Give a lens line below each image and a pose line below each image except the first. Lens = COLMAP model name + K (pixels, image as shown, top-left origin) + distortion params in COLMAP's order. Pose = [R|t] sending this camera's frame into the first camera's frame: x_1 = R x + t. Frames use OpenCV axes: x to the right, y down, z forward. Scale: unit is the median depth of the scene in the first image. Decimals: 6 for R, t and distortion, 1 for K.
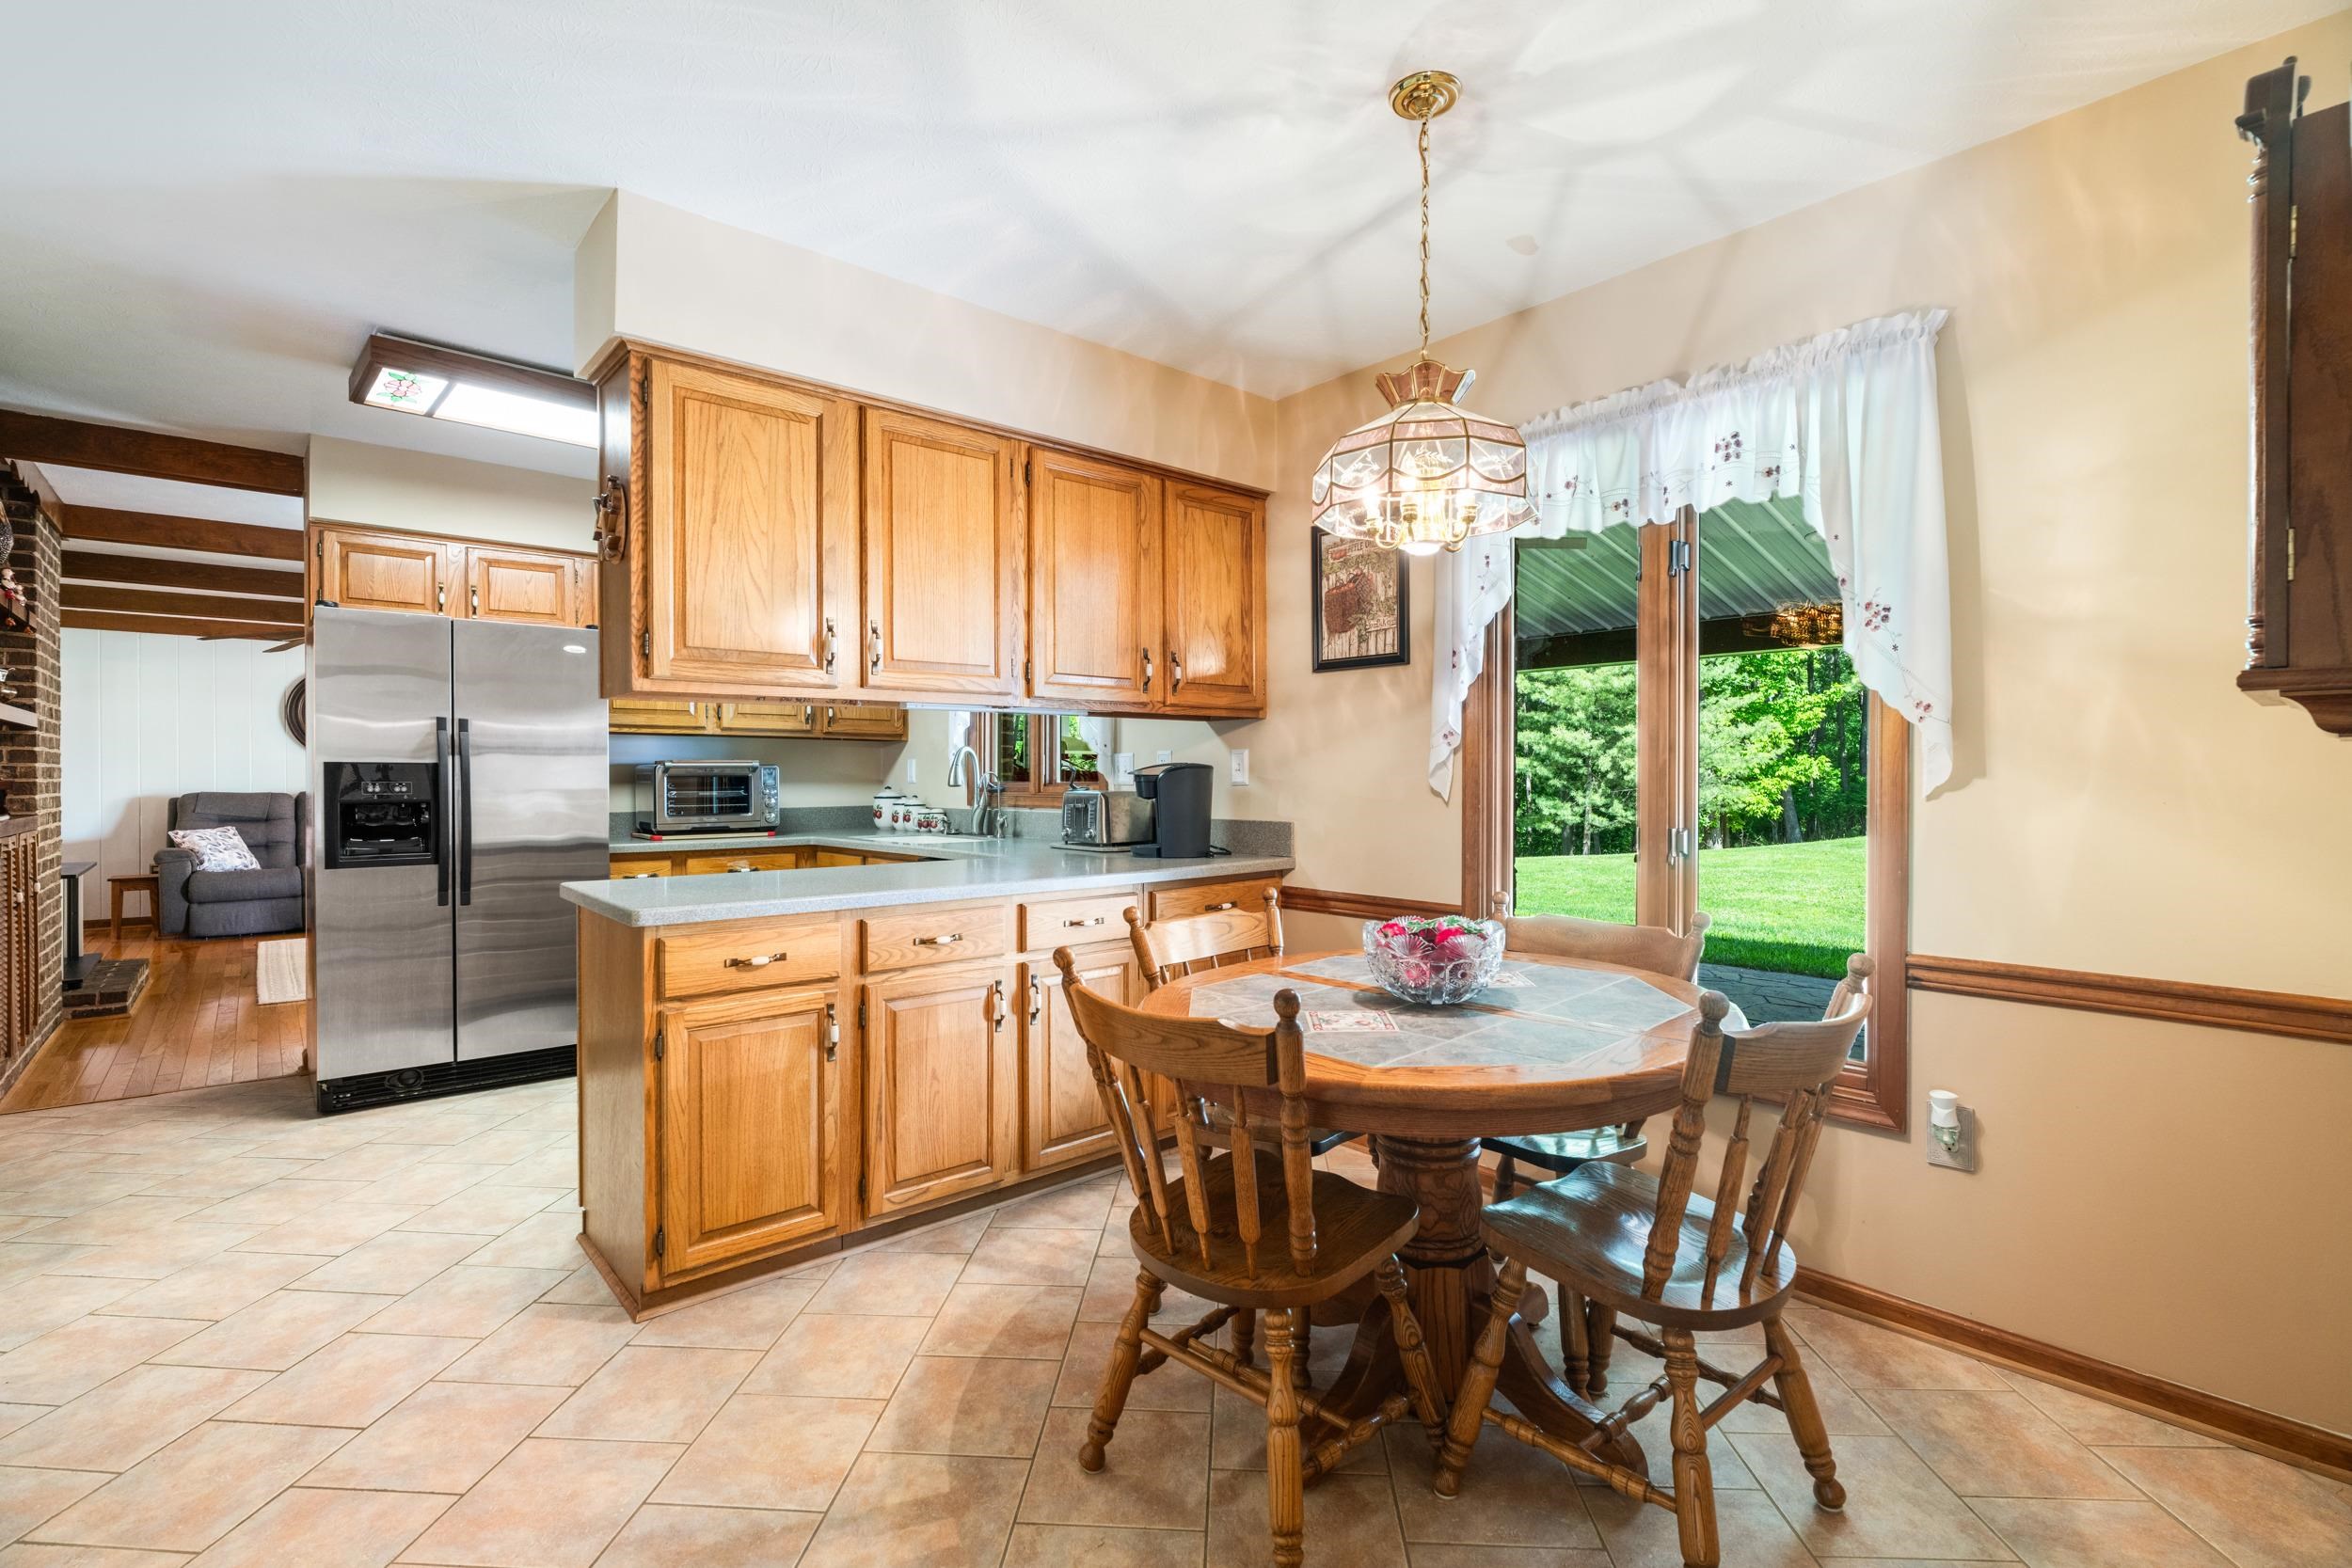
lens RADIAL K [[1054.8, 0, 1181.5], [0, 1054.8, 778.5], [0, 0, 1]] dist [-0.005626, -0.001676]
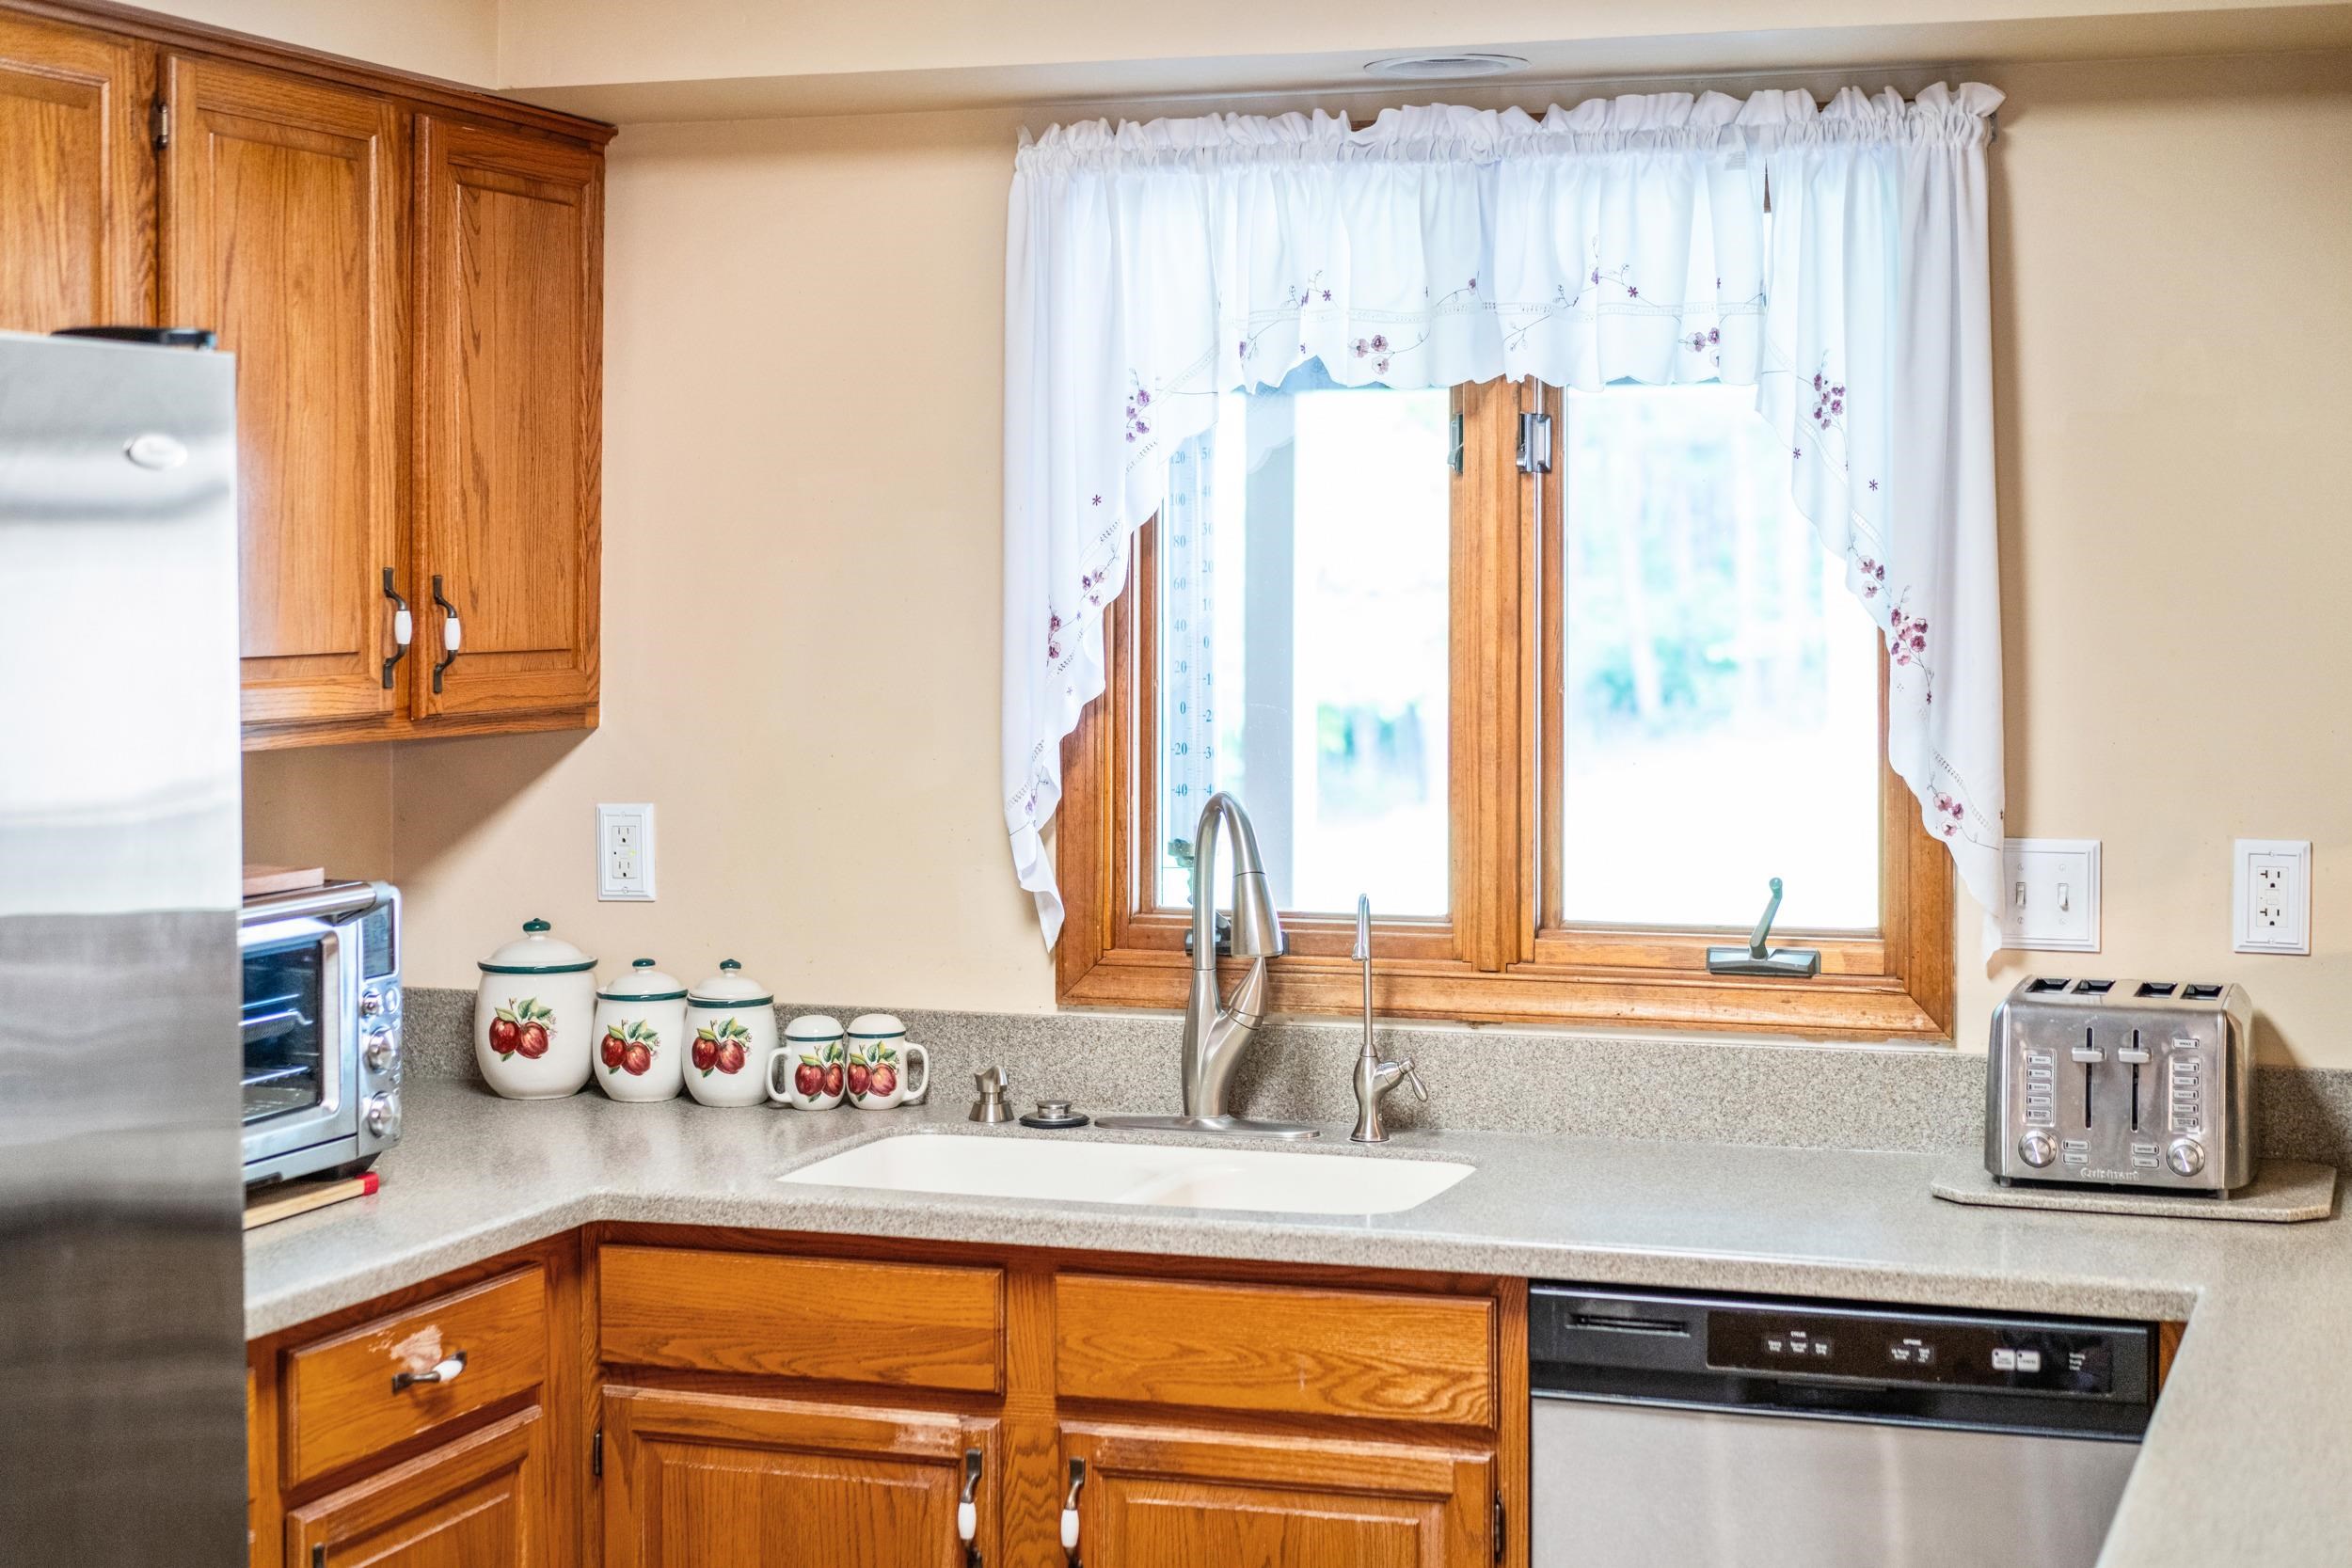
lens RADIAL K [[3675.0, 0, 1221.5], [0, 3675.0, 546.2], [0, 0, 1]] dist [-0.013428, 0.000000]
pose [[0.869617, 0.003237, 0.493716, -0.721079], [-0.000785, 0.999986, -0.005174, -0.095300], [-0.493726, 0.004112, 0.869608, 0.247309]]
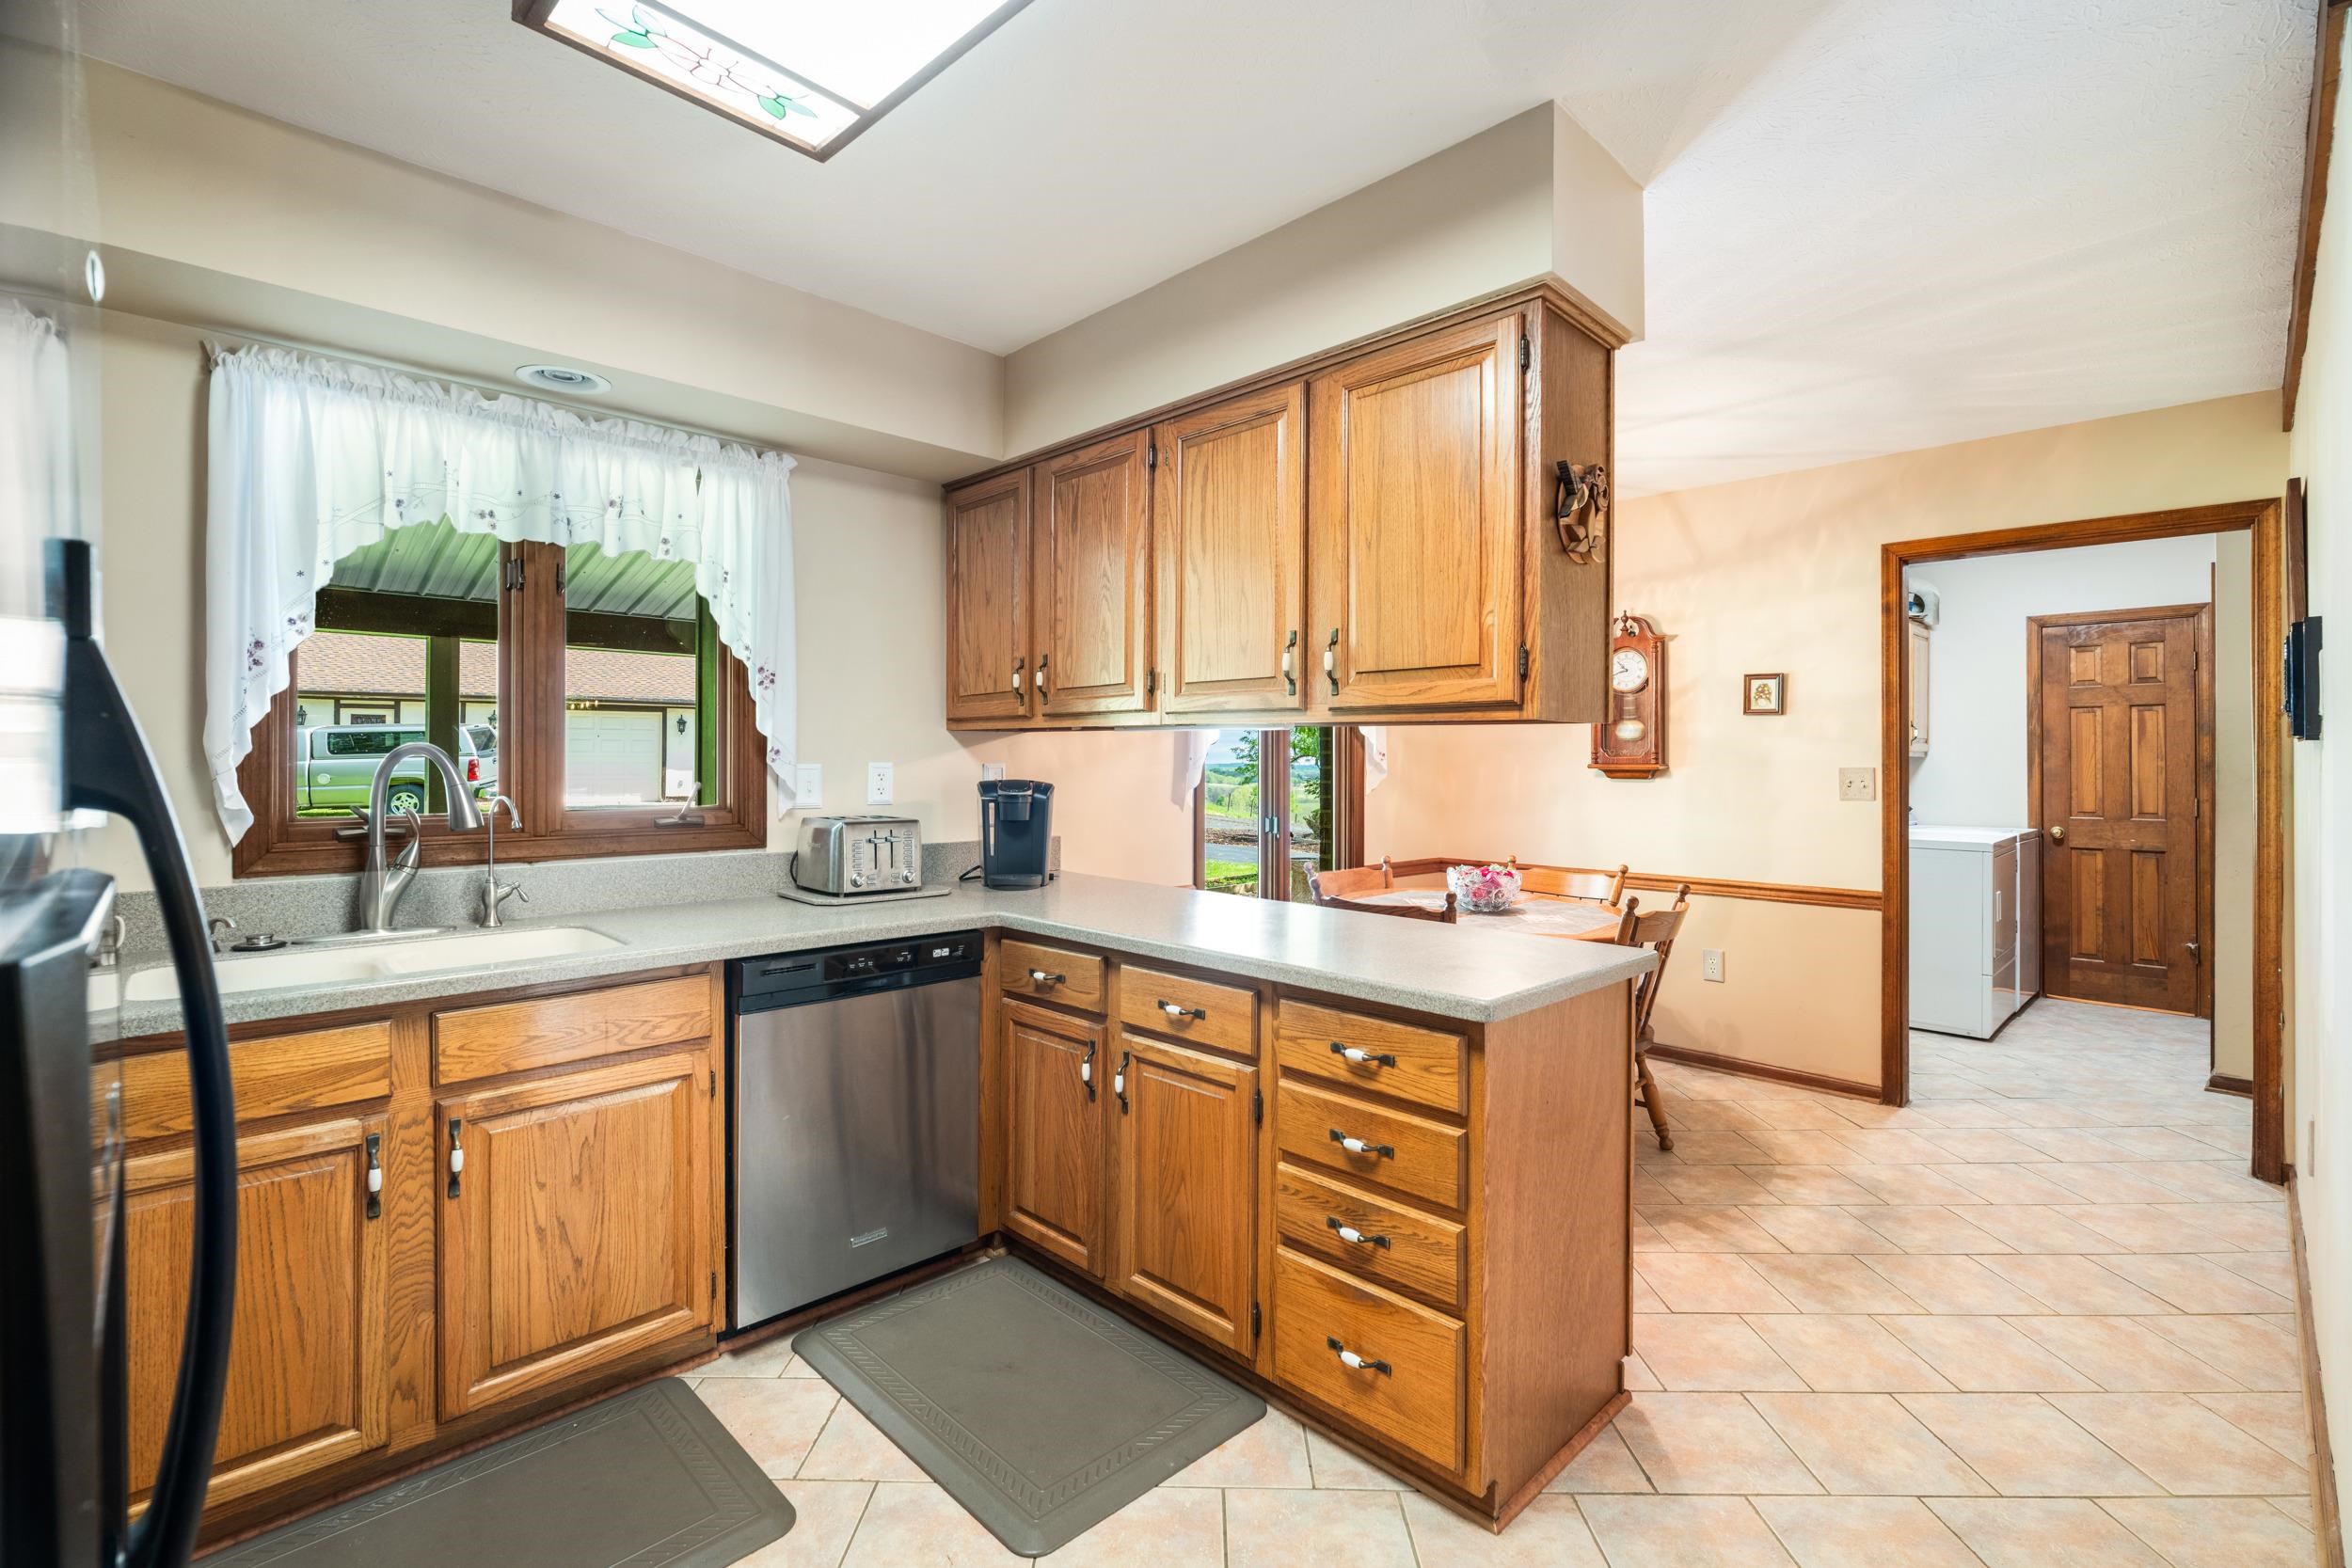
lens RADIAL K [[1050.3, 0, 1188.1], [0, 1050.3, 750.8], [0, 0, 1]] dist [-0.004754, 0.001675]
pose [[-0.051870, 0.006884, 0.998630, -0.759599], [-0.003921, 0.999967, -0.007096, -0.028030], [-0.998646, -0.004284, -0.051841, 0.764274]]
